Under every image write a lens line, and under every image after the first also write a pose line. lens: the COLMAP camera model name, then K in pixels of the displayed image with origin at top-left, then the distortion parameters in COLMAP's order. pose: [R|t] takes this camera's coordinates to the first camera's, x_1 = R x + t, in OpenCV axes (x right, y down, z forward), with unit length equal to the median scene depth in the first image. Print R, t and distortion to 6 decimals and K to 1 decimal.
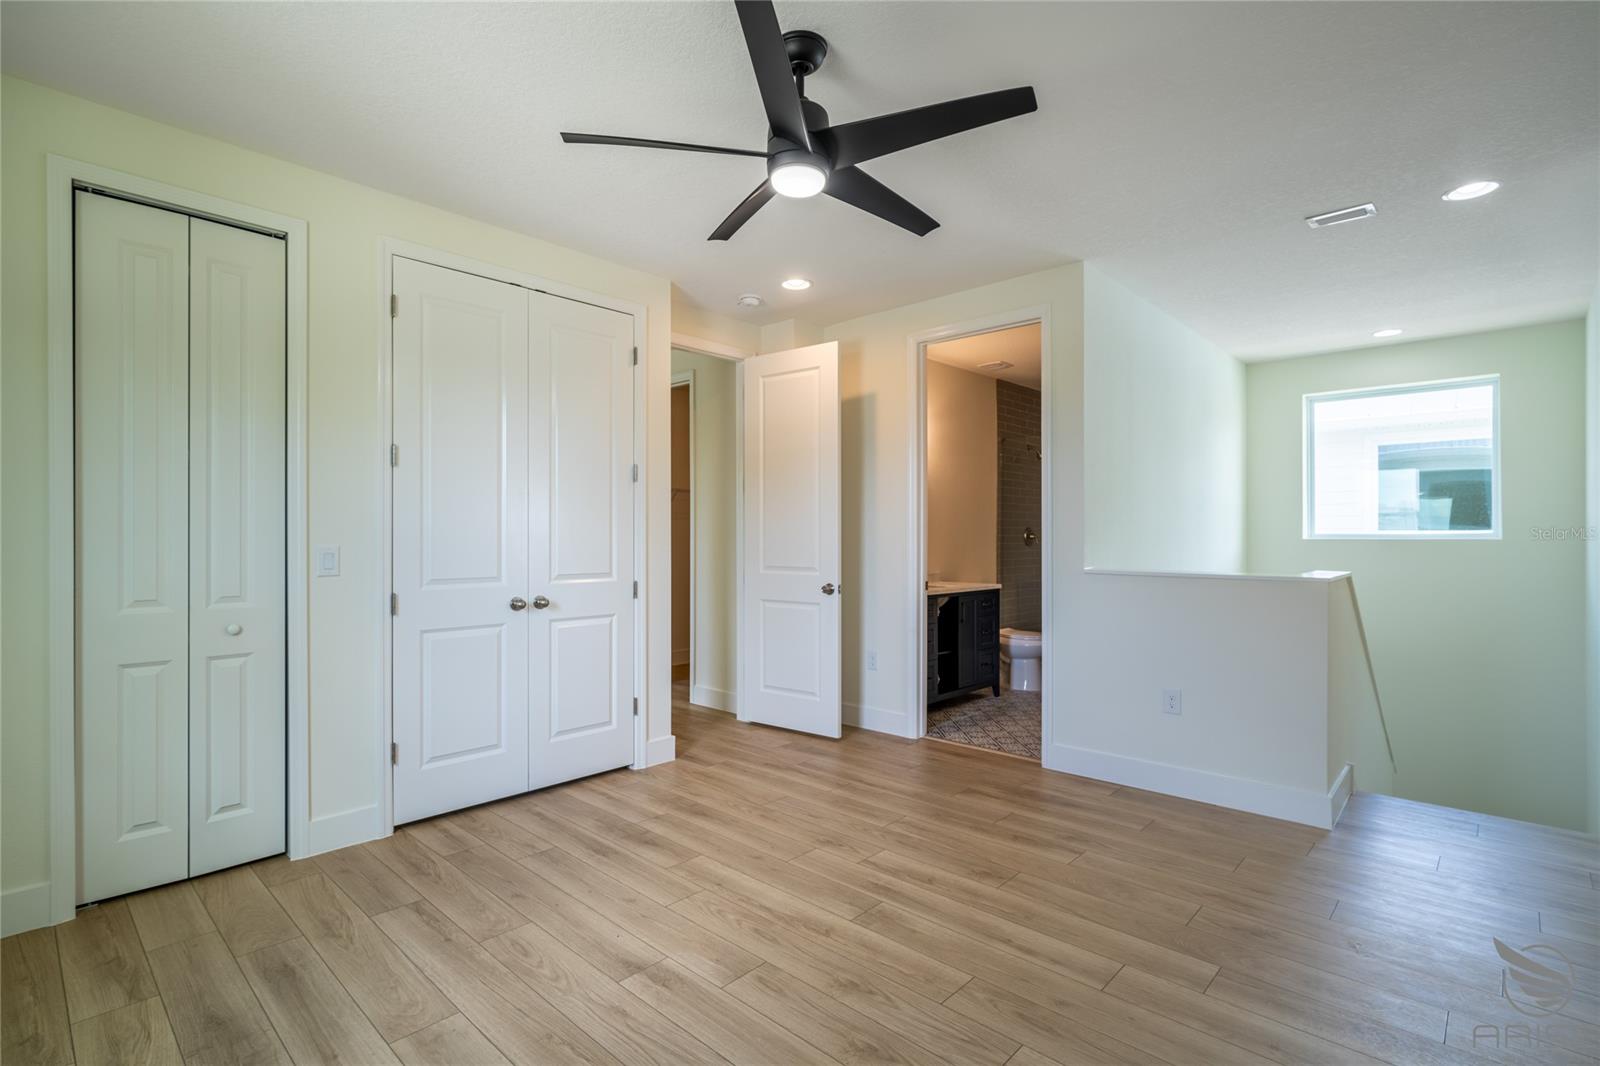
lens RADIAL K [[764.7, 0, 782.9], [0, 764.7, 533.2], [0, 0, 1]] dist [0.001730, 0.000598]
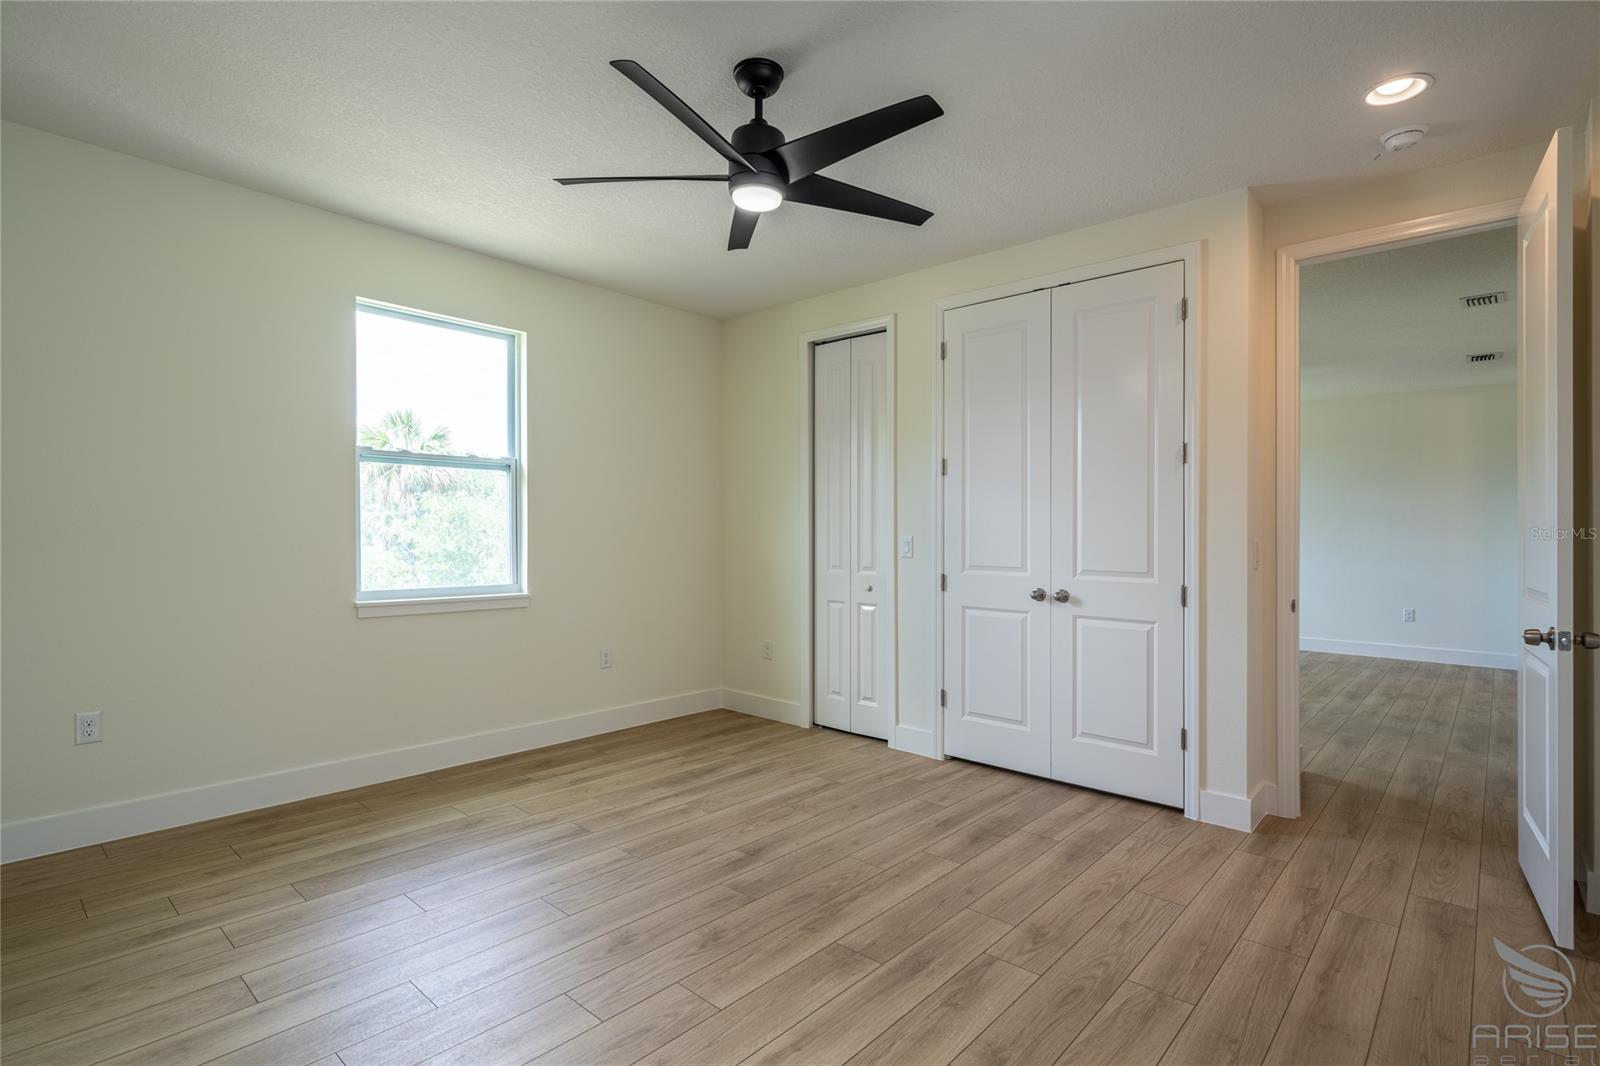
lens RADIAL K [[764.7, 0, 782.9], [0, 764.7, 533.2], [0, 0, 1]] dist [0.001730, 0.000598]
pose [[0.020744, 0.002984, -0.999780, 0.734319], [-0.001261, 0.999995, 0.002958, 0.006390], [0.999784, 0.001199, 0.020747, 0.664819]]
